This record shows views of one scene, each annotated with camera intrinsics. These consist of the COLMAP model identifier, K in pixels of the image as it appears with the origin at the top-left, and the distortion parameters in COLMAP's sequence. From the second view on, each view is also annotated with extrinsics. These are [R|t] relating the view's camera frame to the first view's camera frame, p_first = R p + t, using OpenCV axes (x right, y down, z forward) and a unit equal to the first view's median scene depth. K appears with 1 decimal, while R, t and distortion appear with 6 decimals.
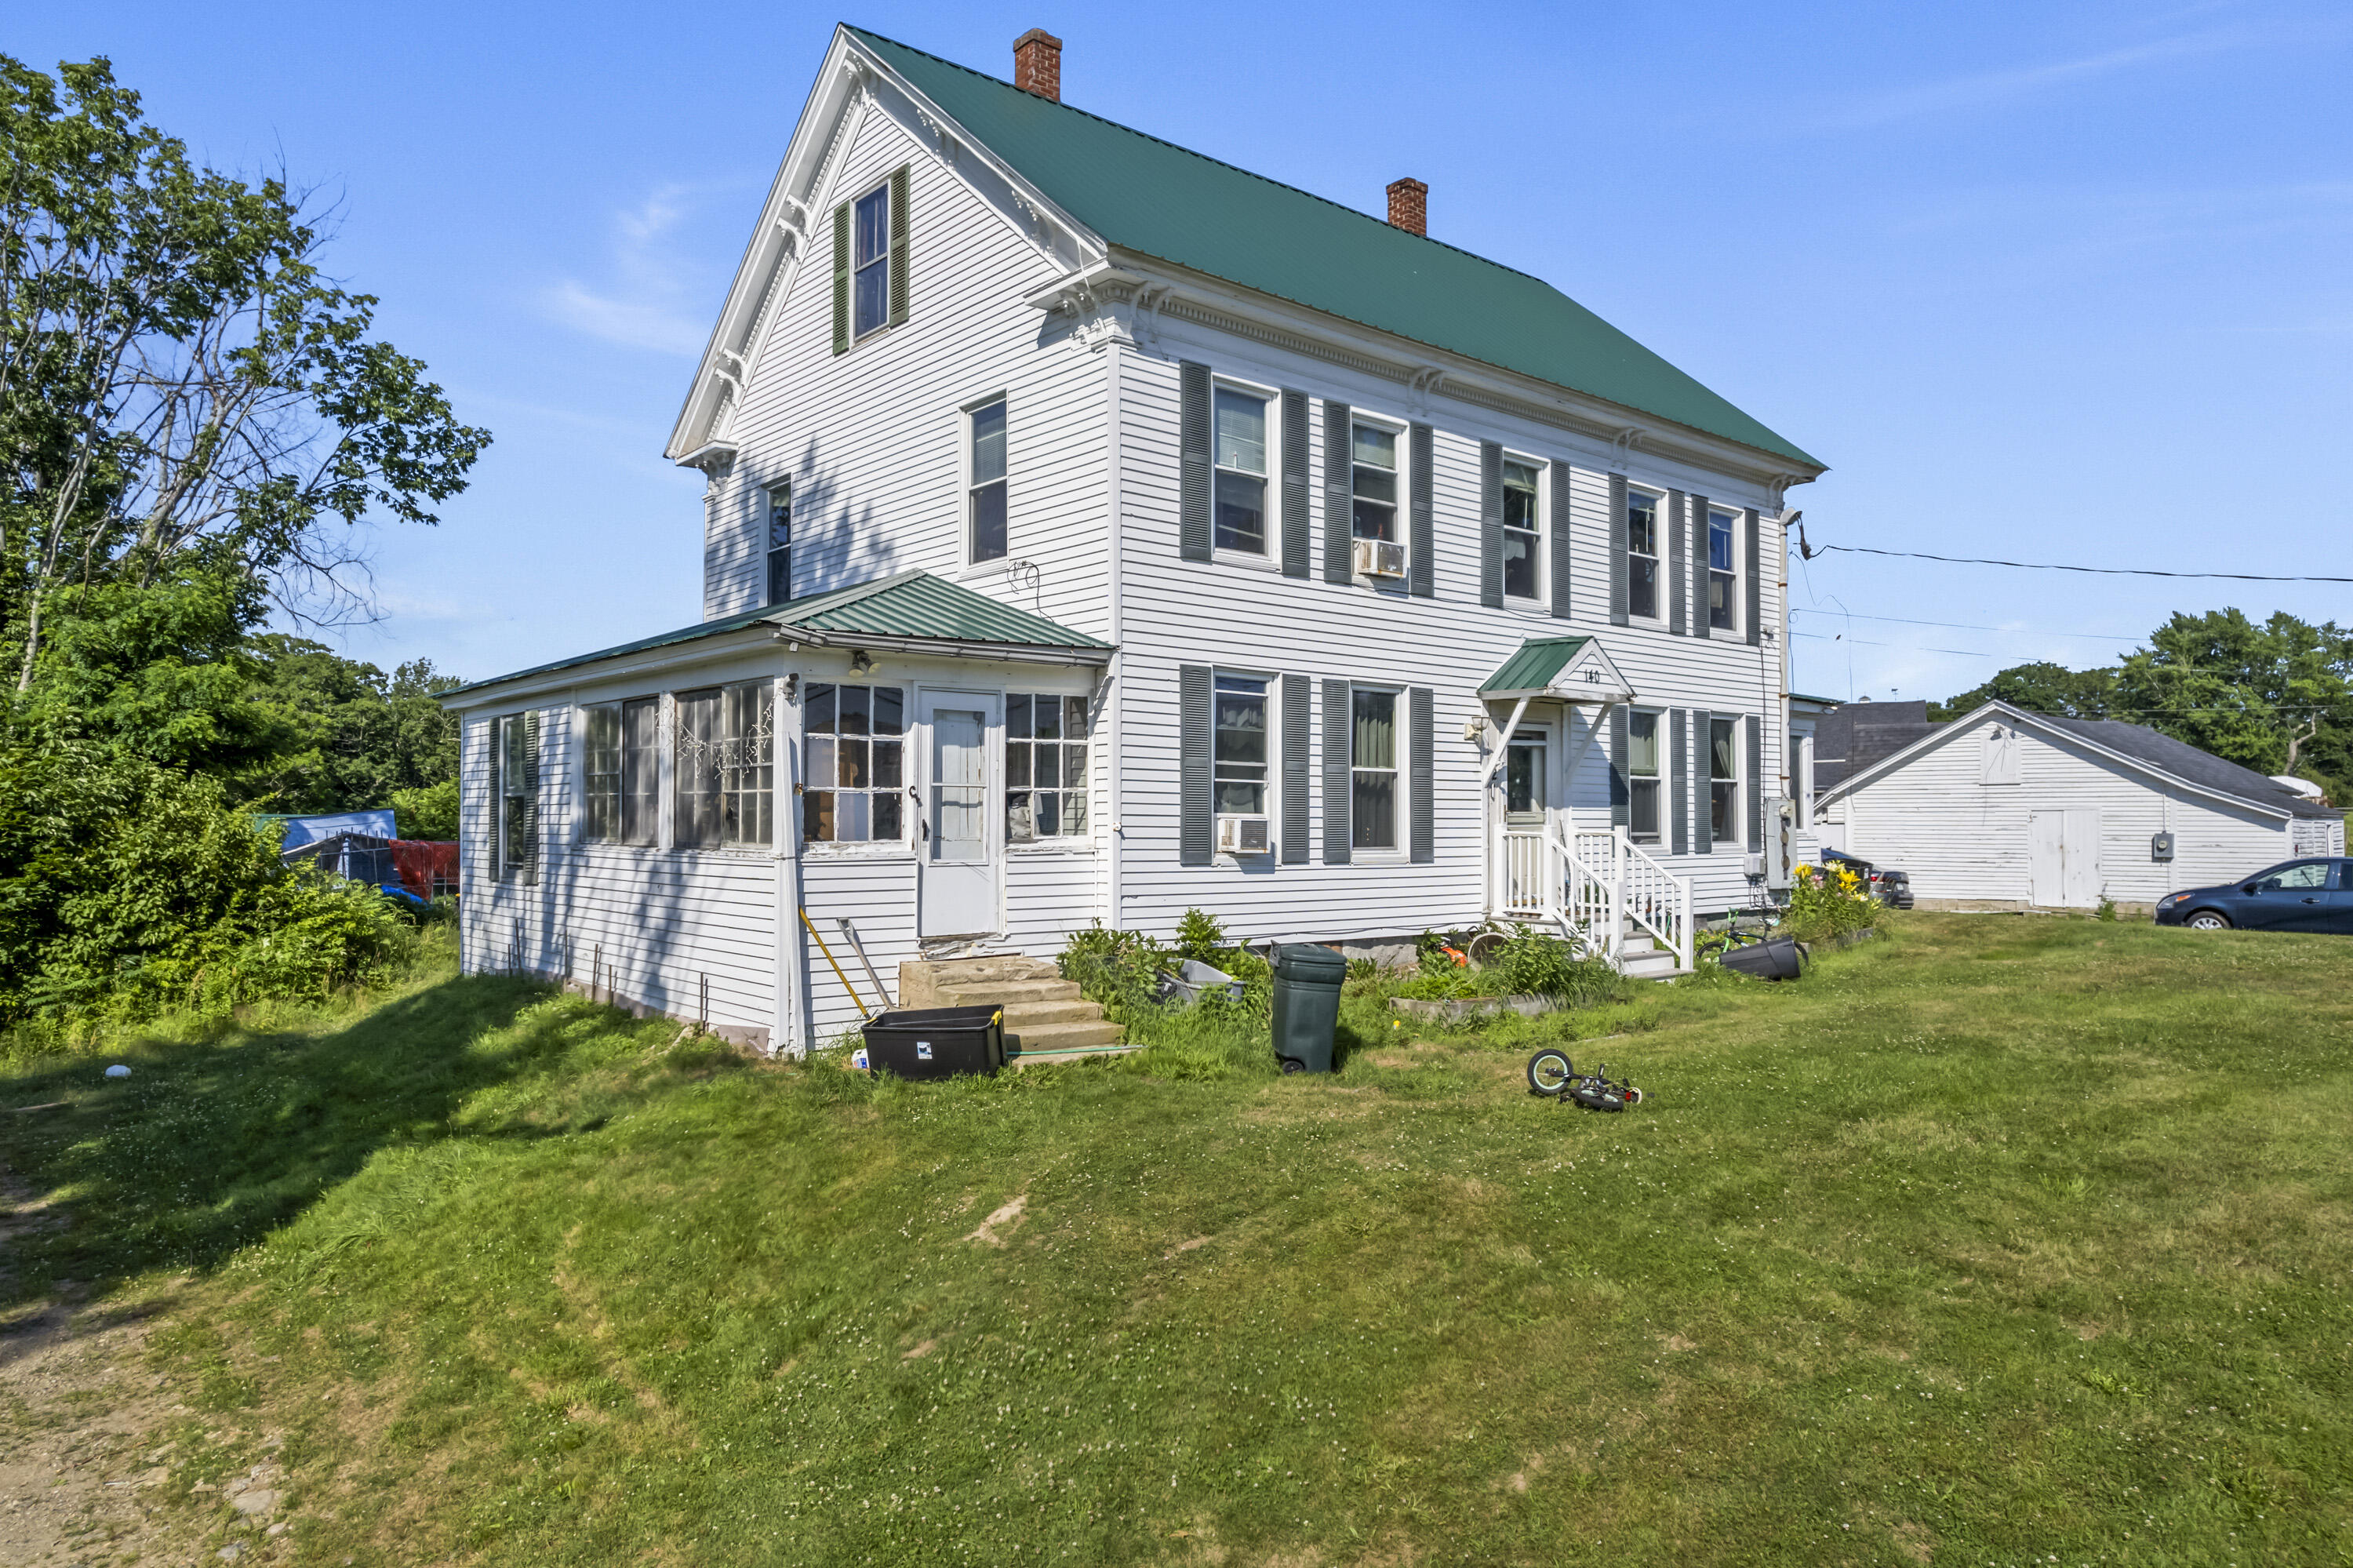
lens RADIAL K [[1520.3, 0, 1175.7], [0, 1520.3, 789.9], [0, 0, 1]] dist [-0.047120, -0.001488]
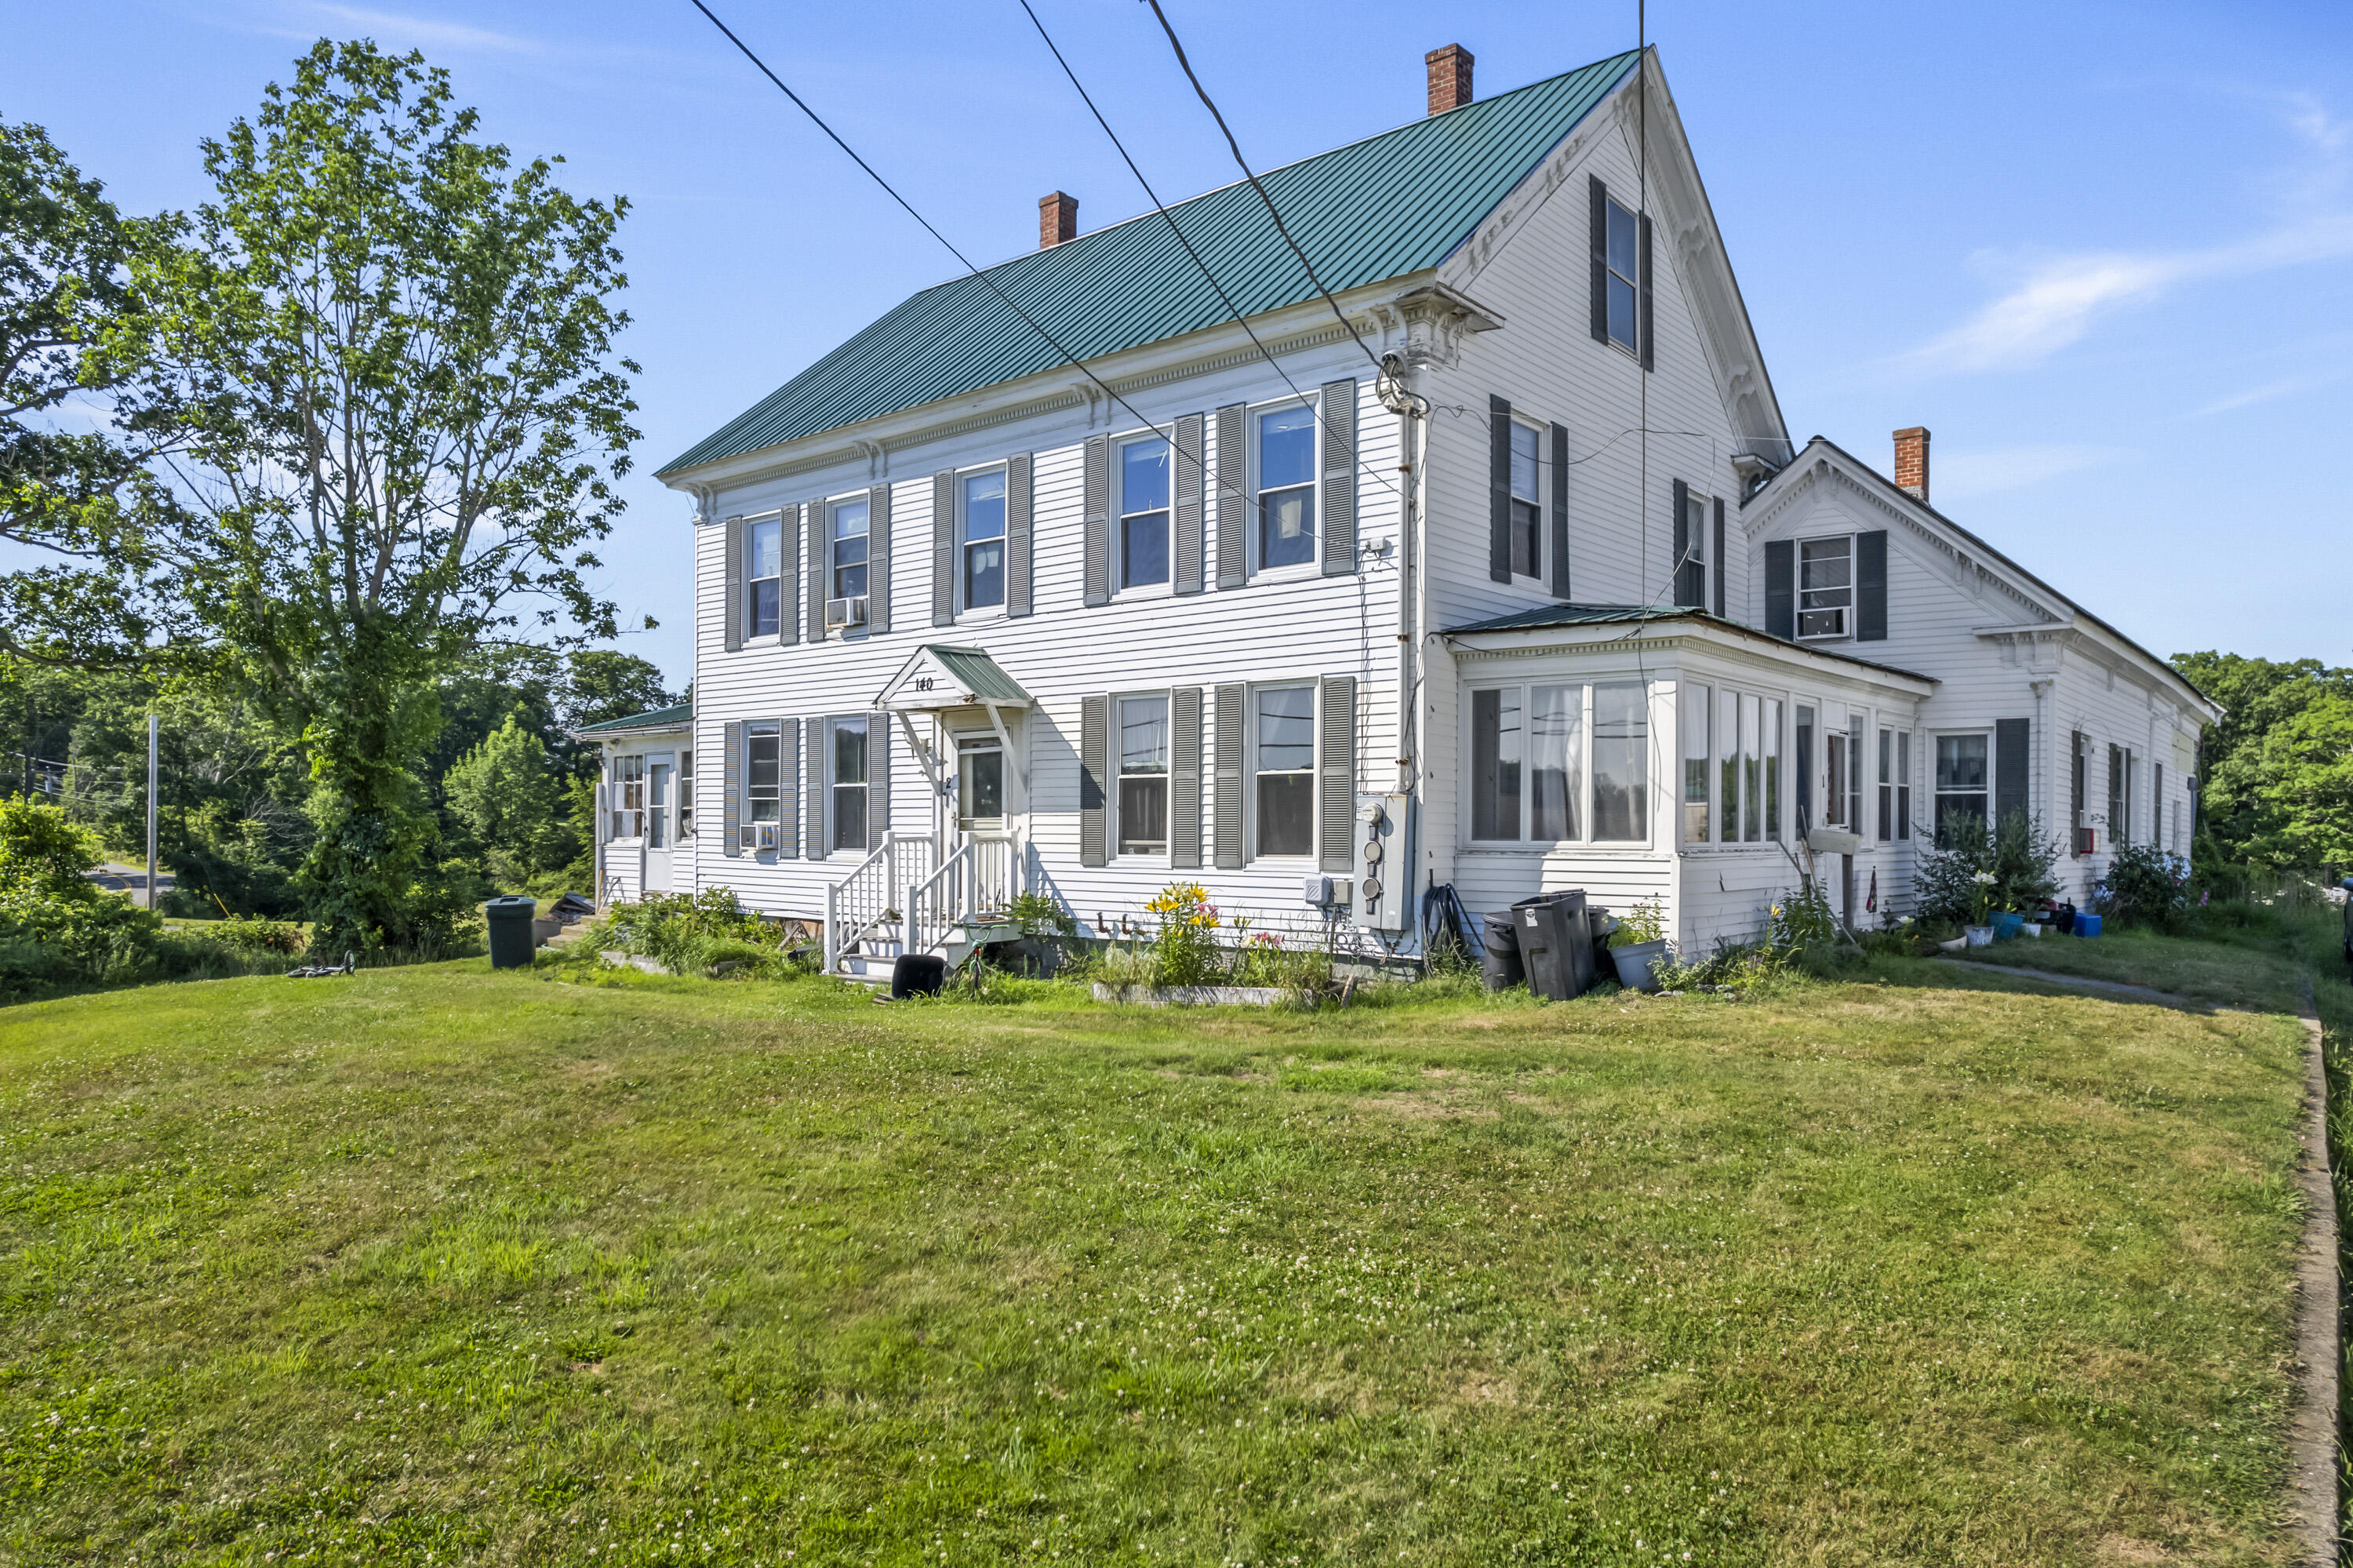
lens RADIAL K [[1520.3, 0, 1174.8], [0, 1520.3, 827.2], [0, 0, 1]] dist [-0.047120, -0.001488]
pose [[0.169865, -0.001717, -0.985466, 1.404350], [0.017073, 0.999854, 0.001201, 0.024083], [0.985320, -0.017029, 0.169869, 1.065282]]
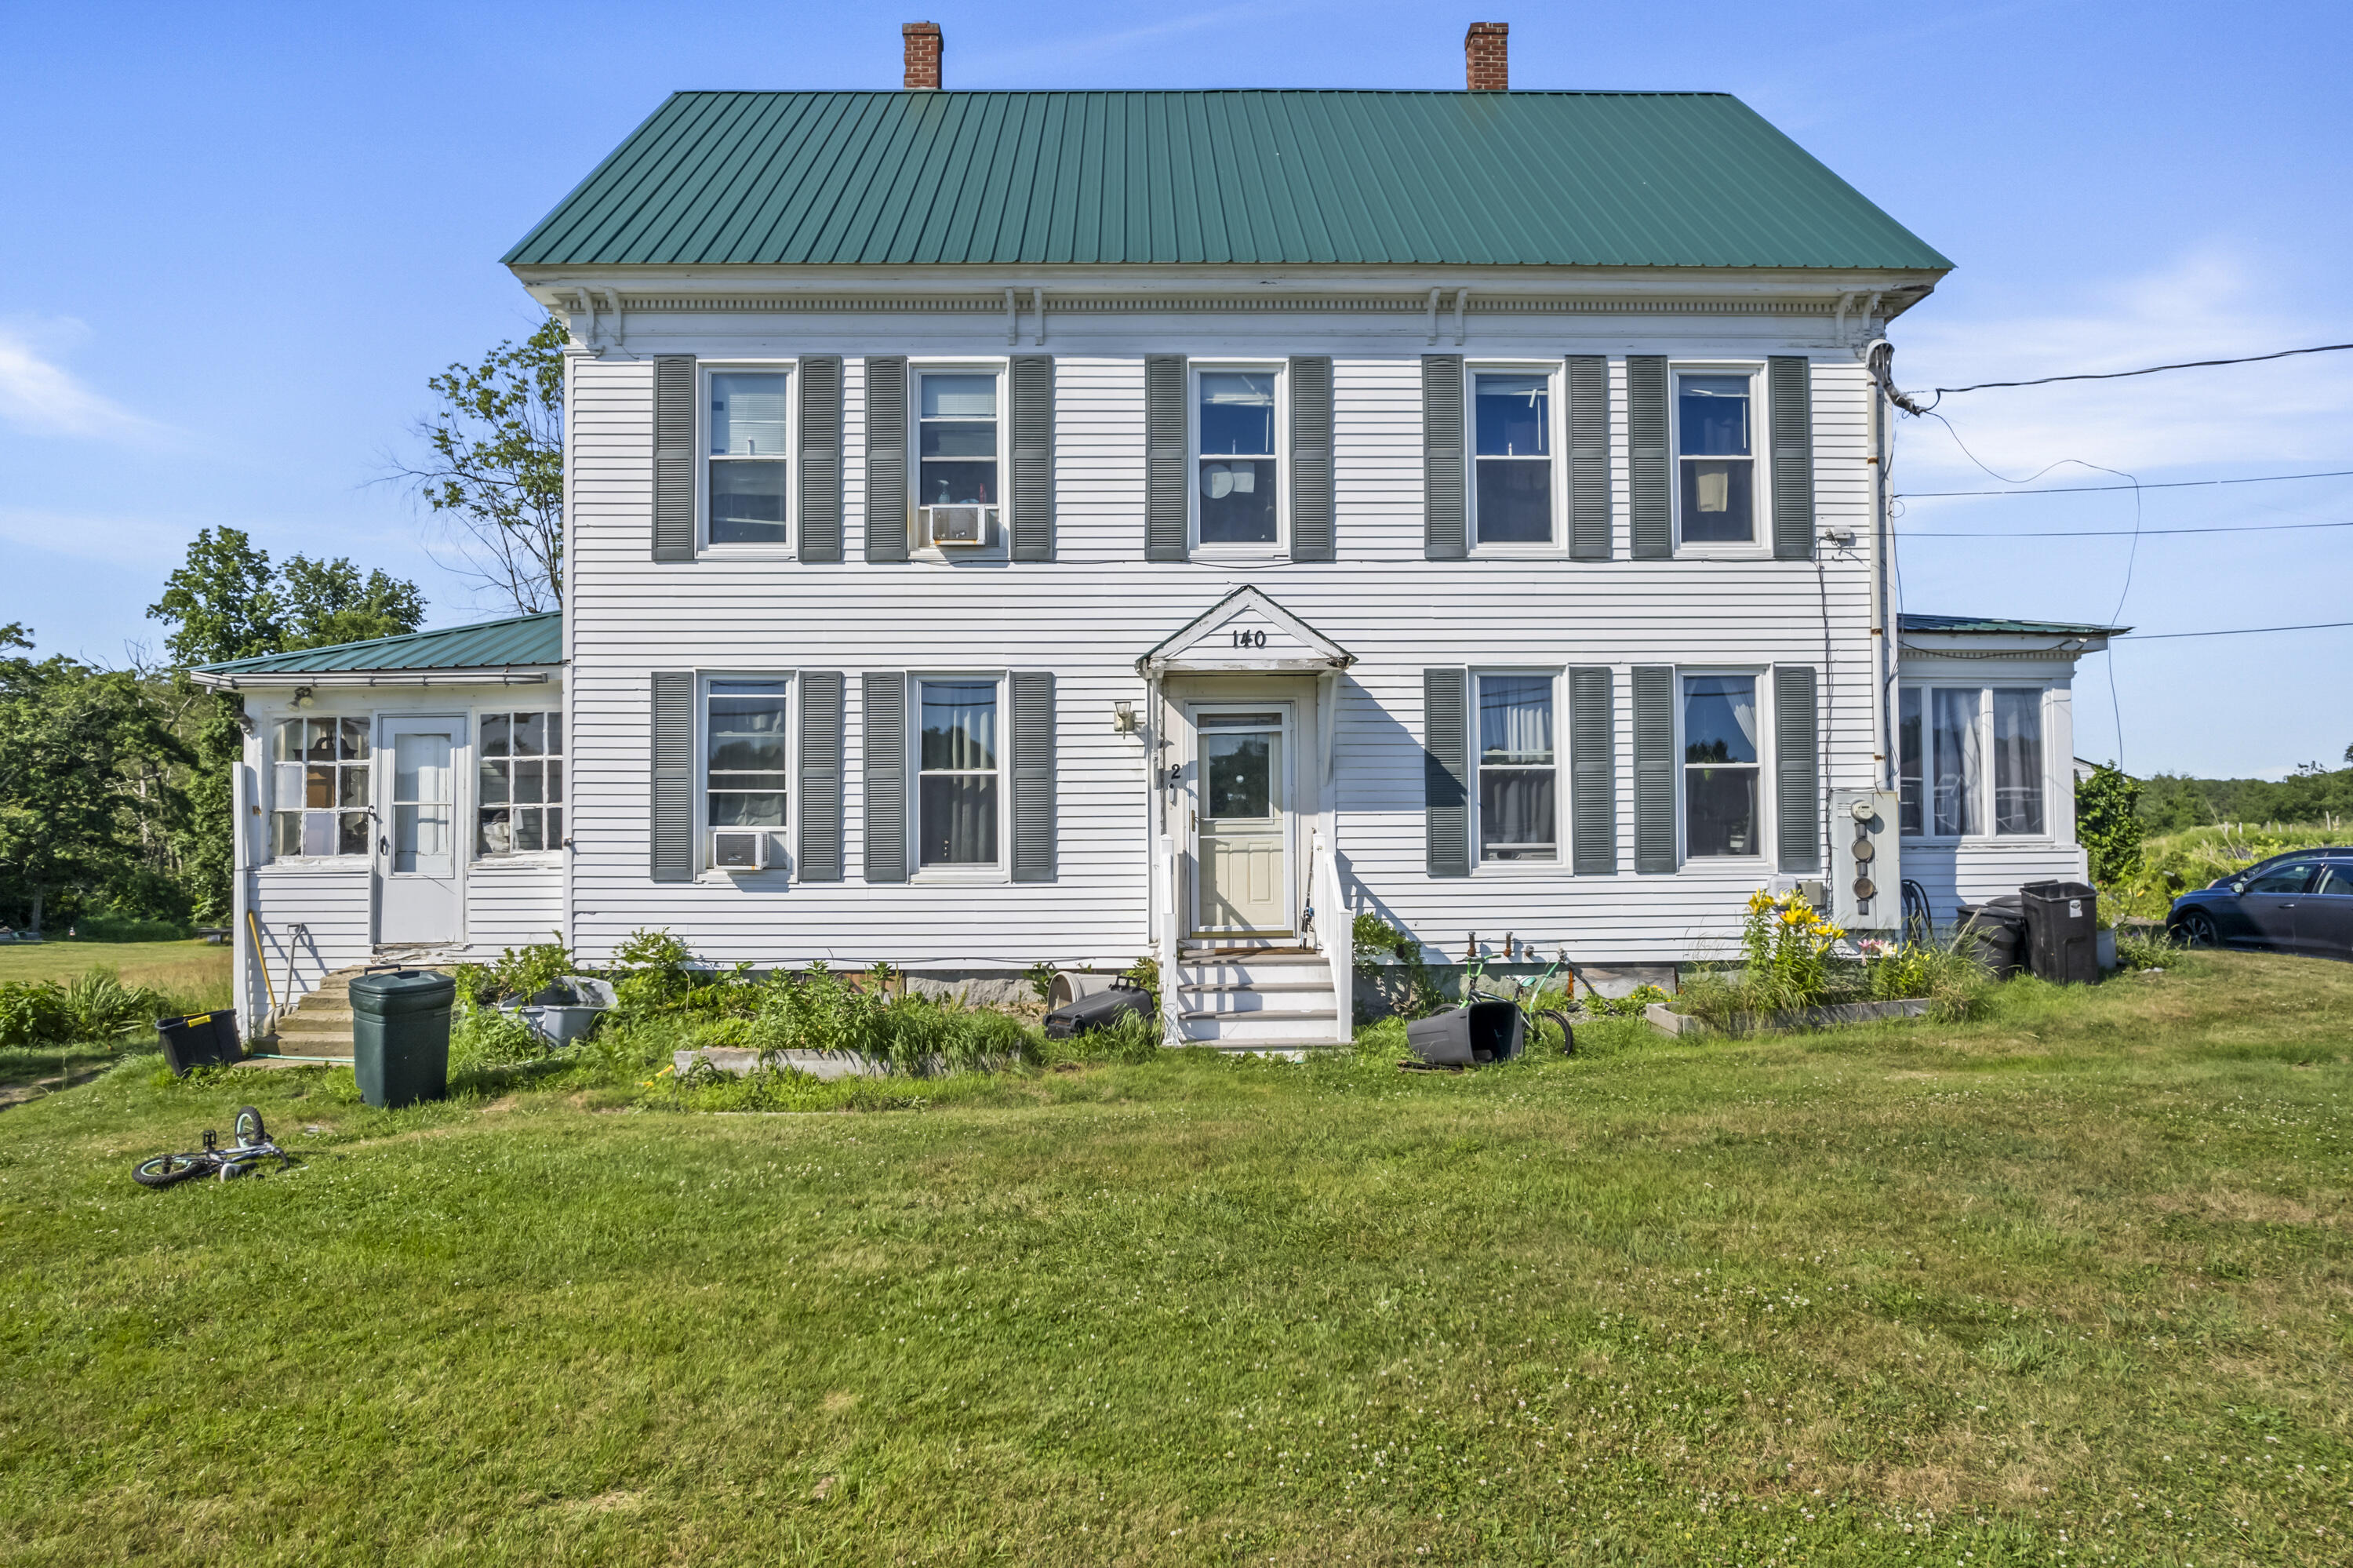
lens RADIAL K [[1520.3, 0, 1182.0], [0, 1520.3, 786.2], [0, 0, 1]] dist [-0.047120, -0.001488]
pose [[0.780429, -0.025173, -0.624738, 0.773329], [0.021732, 0.999678, -0.013133, 0.008404], [0.624867, -0.003328, 0.780724, 0.417772]]
